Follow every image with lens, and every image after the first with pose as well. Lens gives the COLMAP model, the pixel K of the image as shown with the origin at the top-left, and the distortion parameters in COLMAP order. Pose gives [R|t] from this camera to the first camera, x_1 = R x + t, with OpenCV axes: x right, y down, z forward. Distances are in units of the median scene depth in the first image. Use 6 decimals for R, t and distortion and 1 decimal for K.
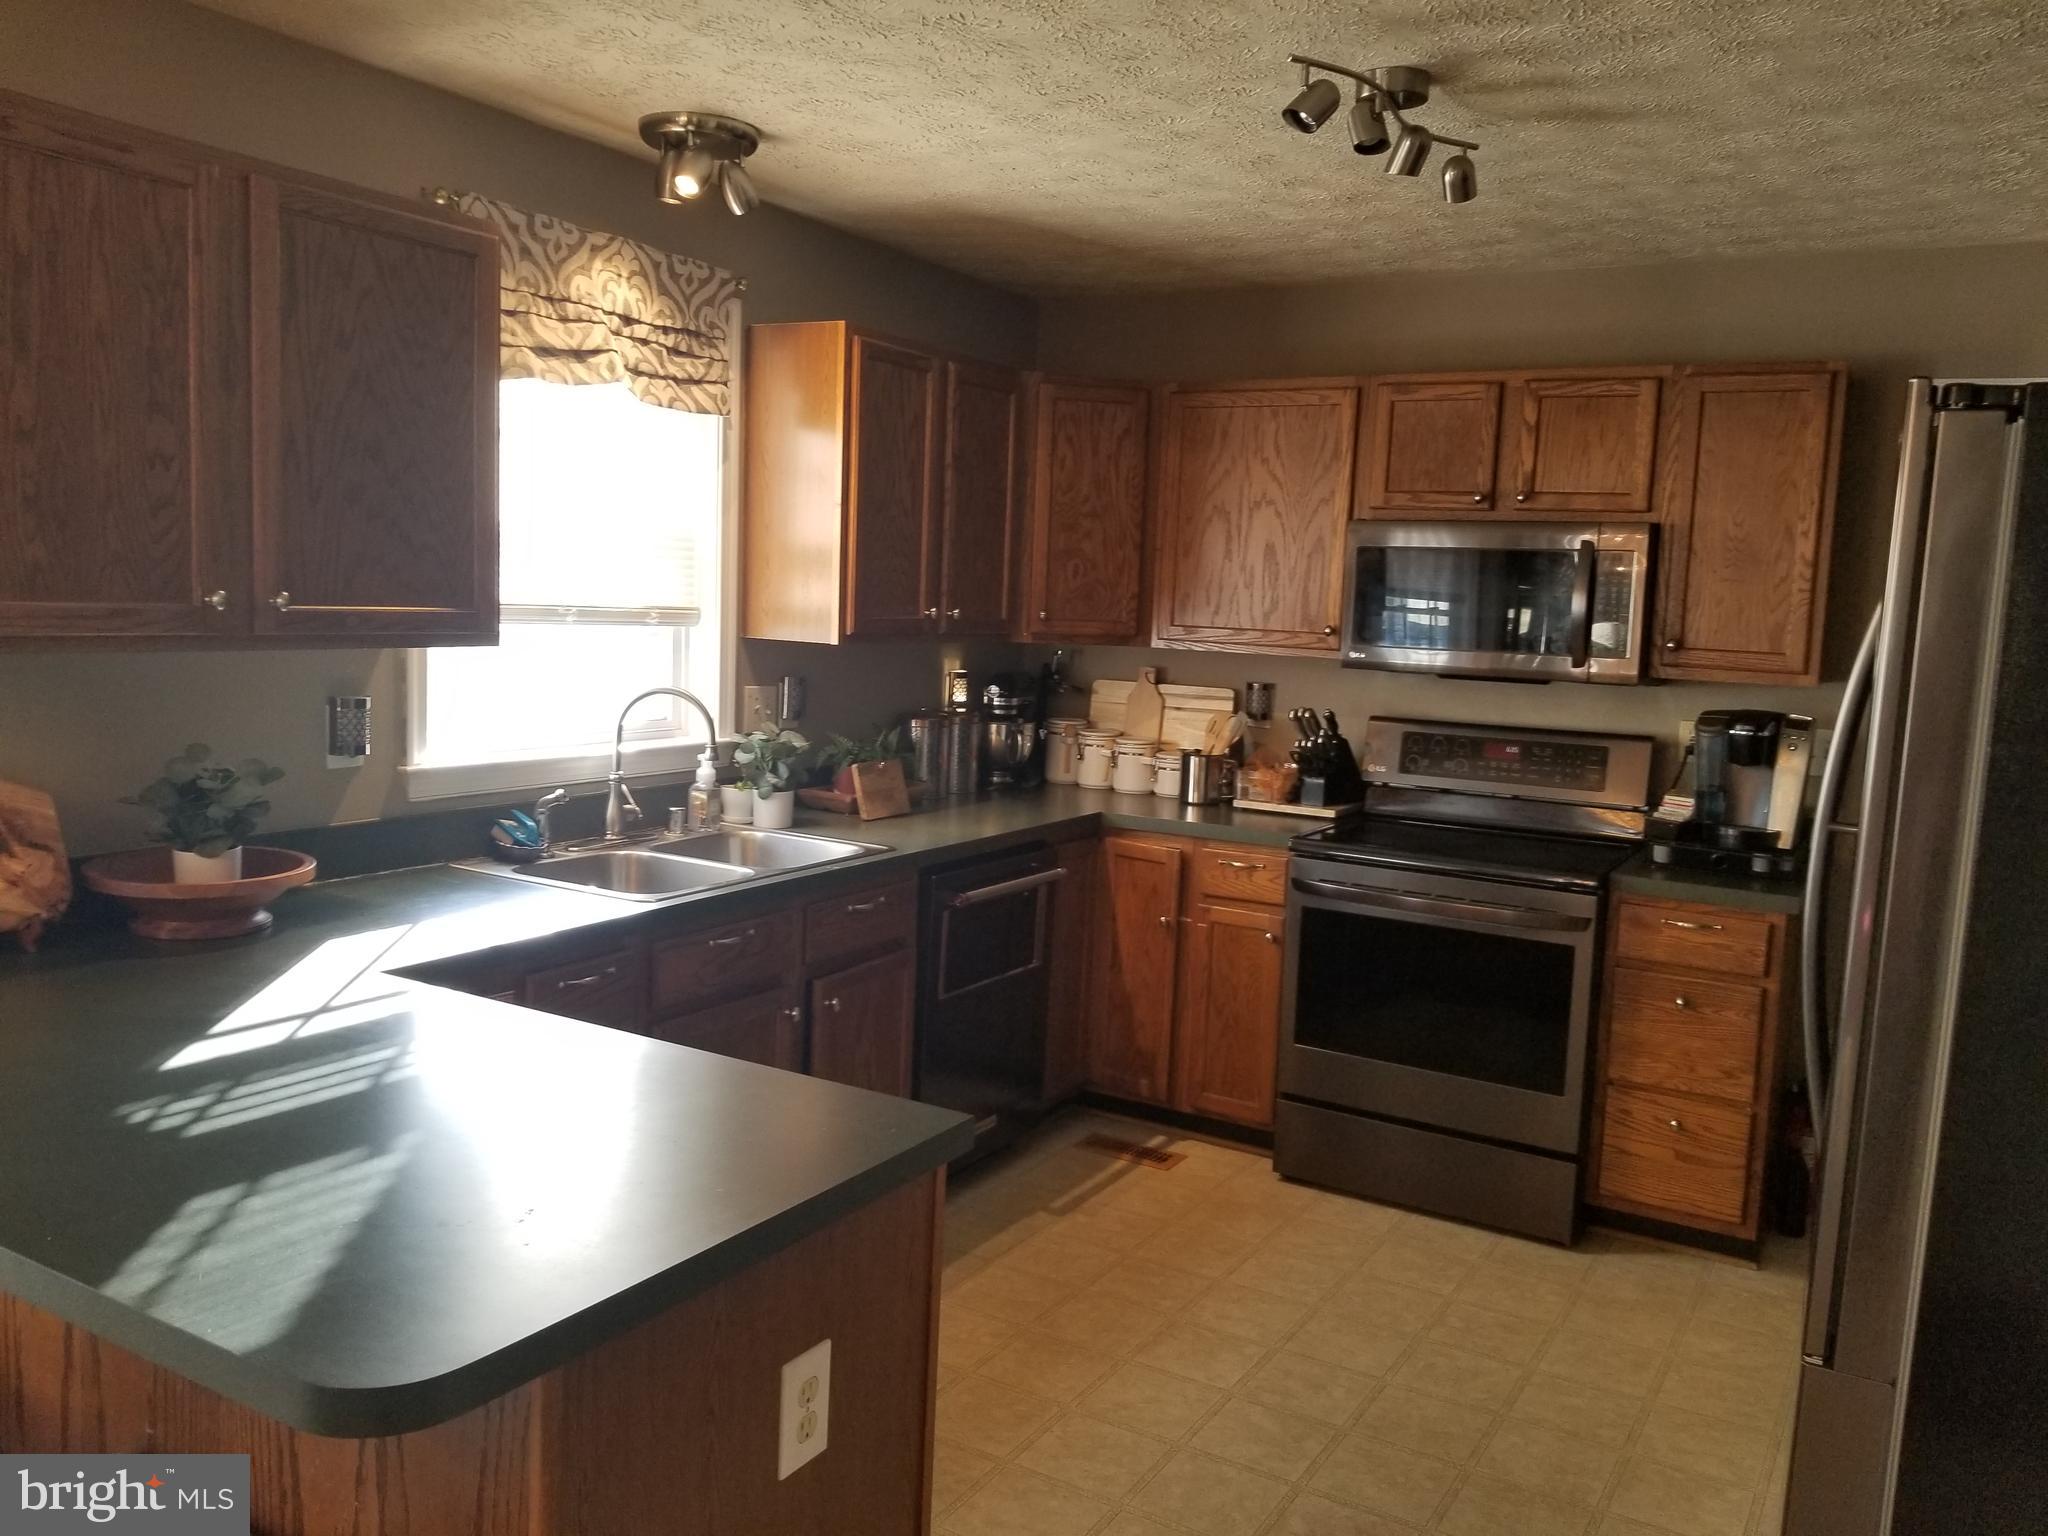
lens RADIAL K [[1574.7, 0, 1020.1], [0, 1574.7, 778.2], [0, 0, 1]] dist [0.012058, -0.060733]
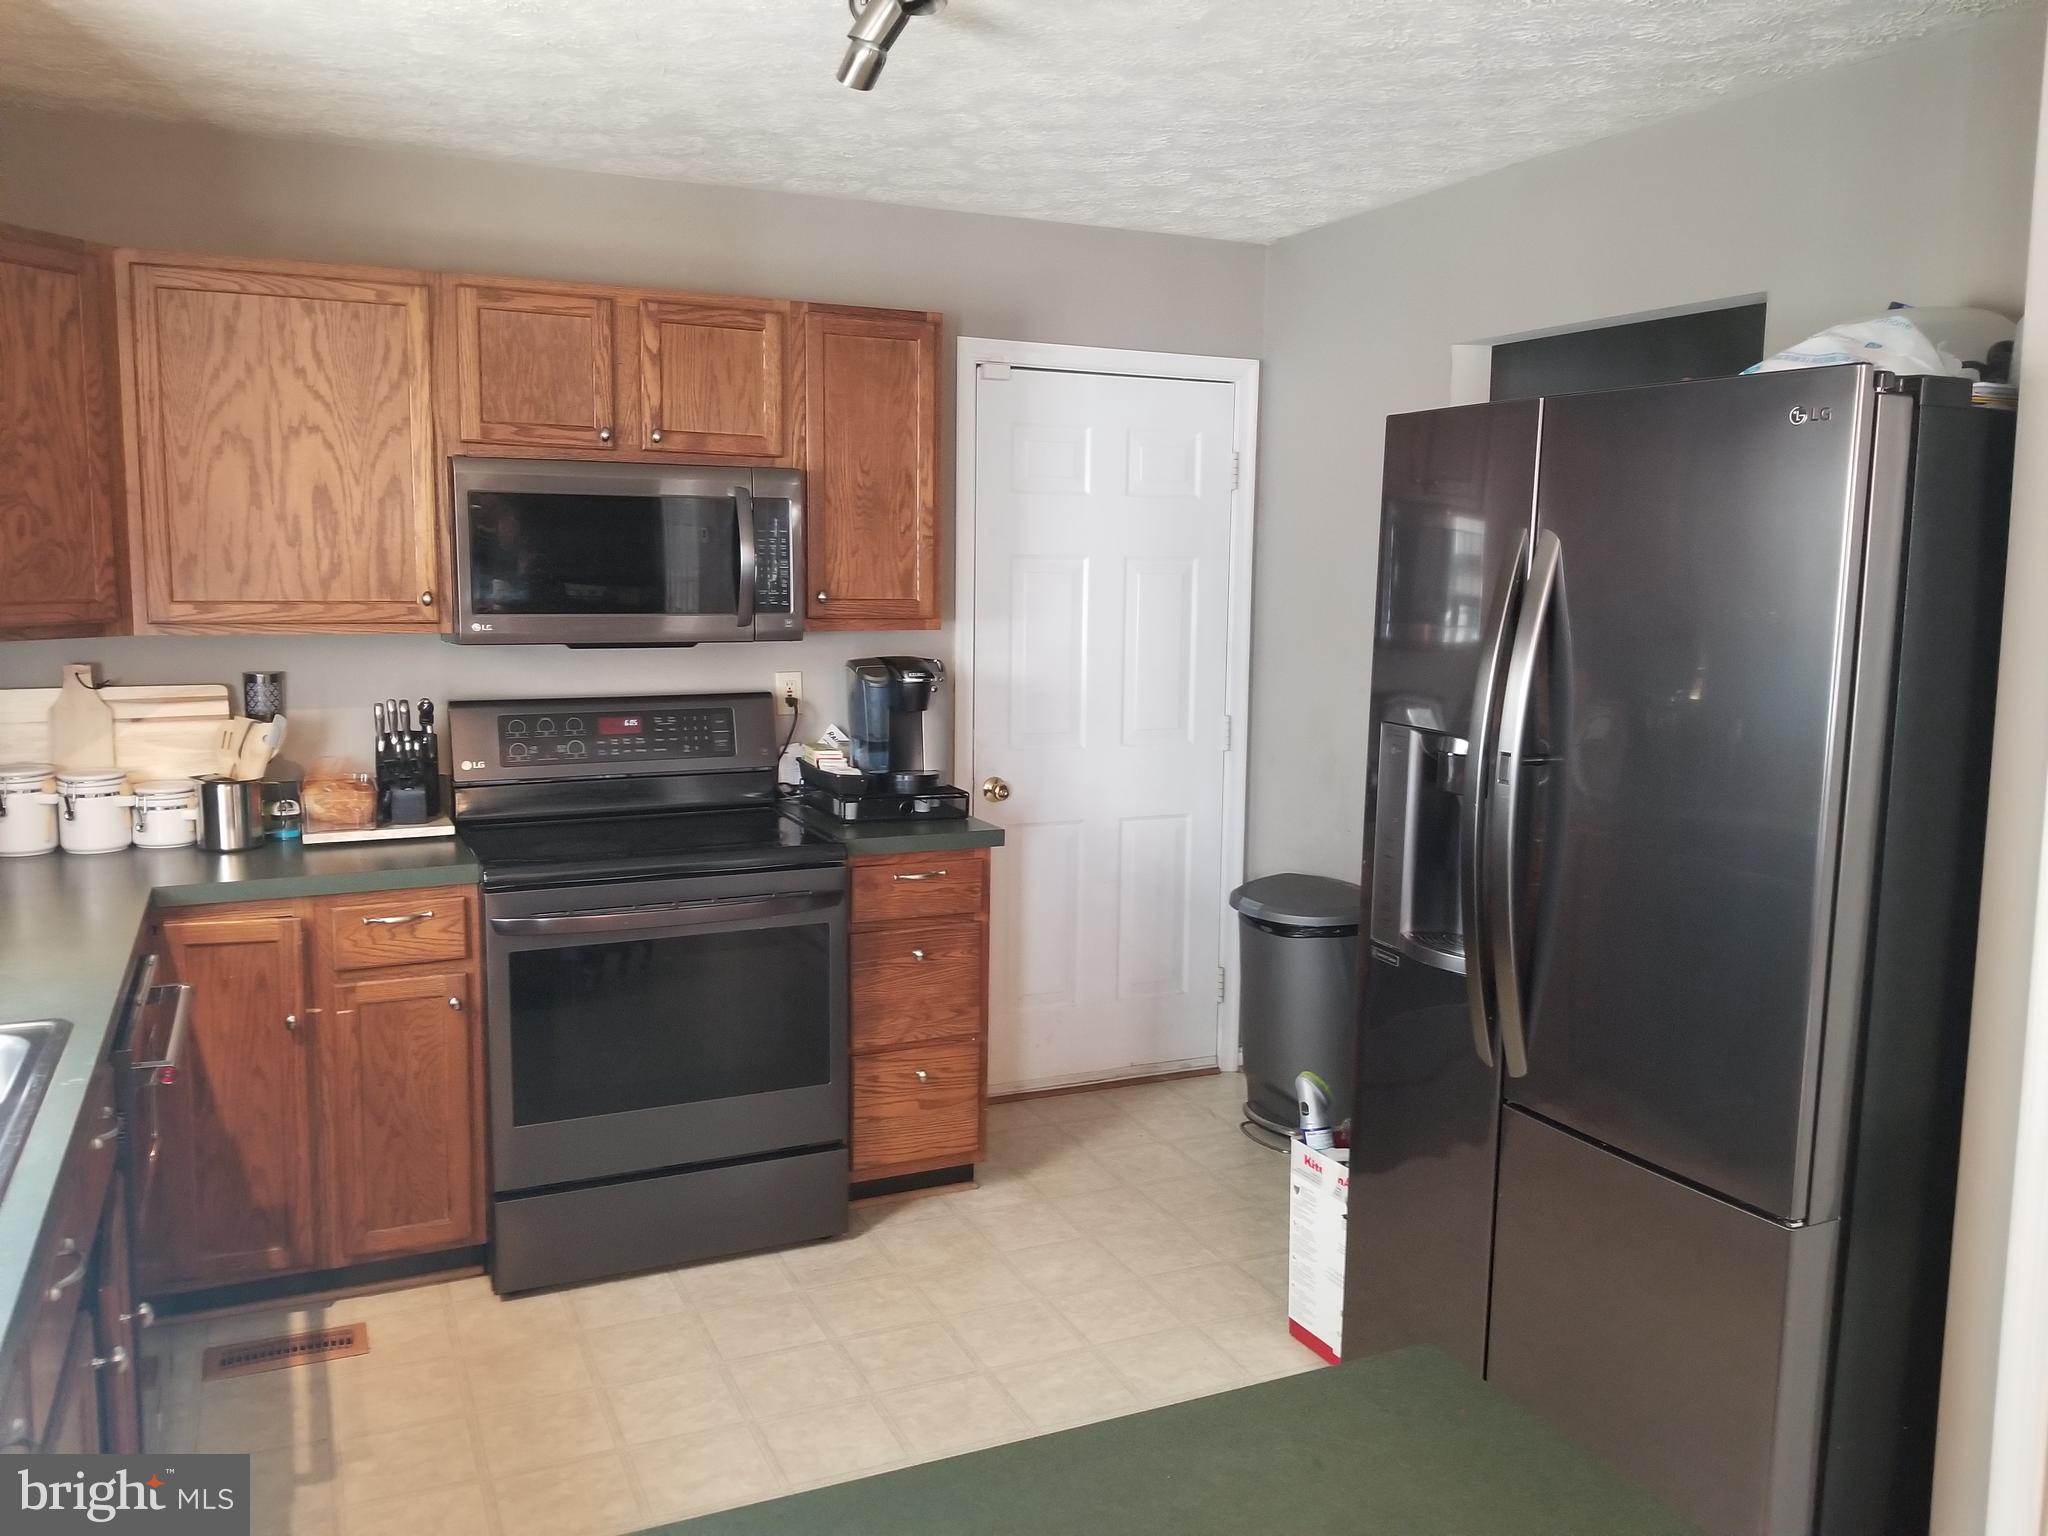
lens RADIAL K [[1574.7, 0, 1045.5], [0, 1574.7, 760.1], [0, 0, 1]] dist [0.012058, -0.060733]
pose [[0.542017, -0.138421, 0.828889, -0.298520], [0.108774, 0.989600, 0.094131, -0.055669], [-0.833298, 0.039141, 0.551436, 0.325266]]
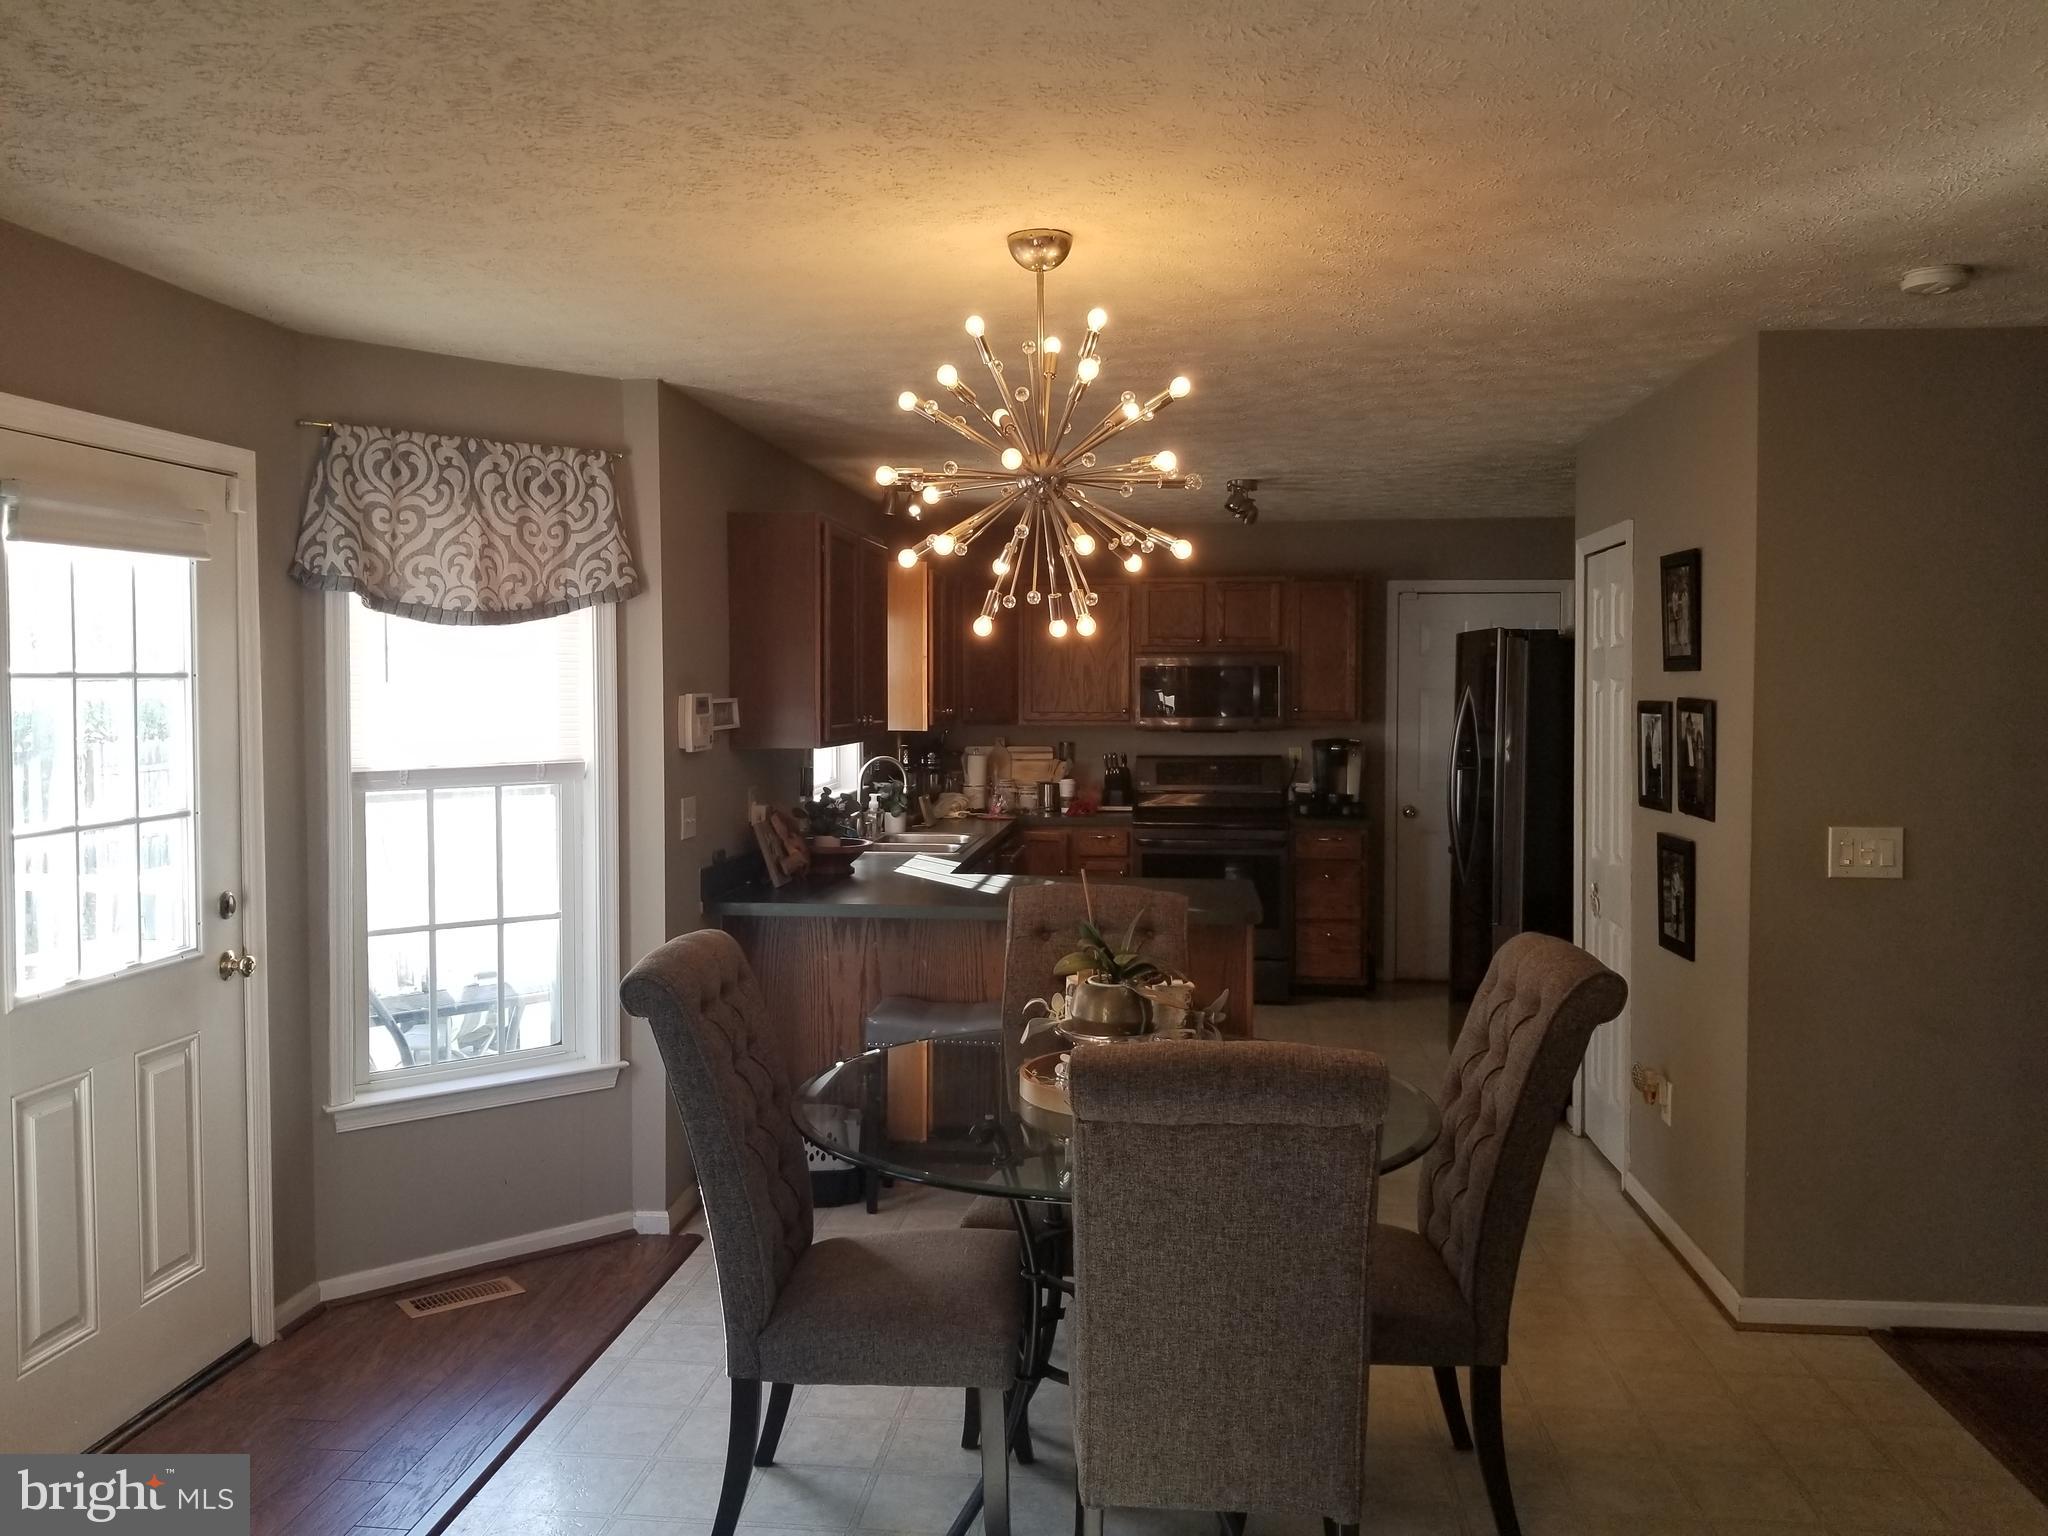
lens RADIAL K [[1574.7, 0, 1028.9], [0, 1574.7, 754.7], [0, 0, 1]] dist [0.012058, -0.060733]
pose [[0.901987, -0.060936, 0.427441, -0.725951], [0.088518, 0.995061, -0.044935, 0.033479], [-0.422591, 0.078367, 0.902926, -0.657304]]
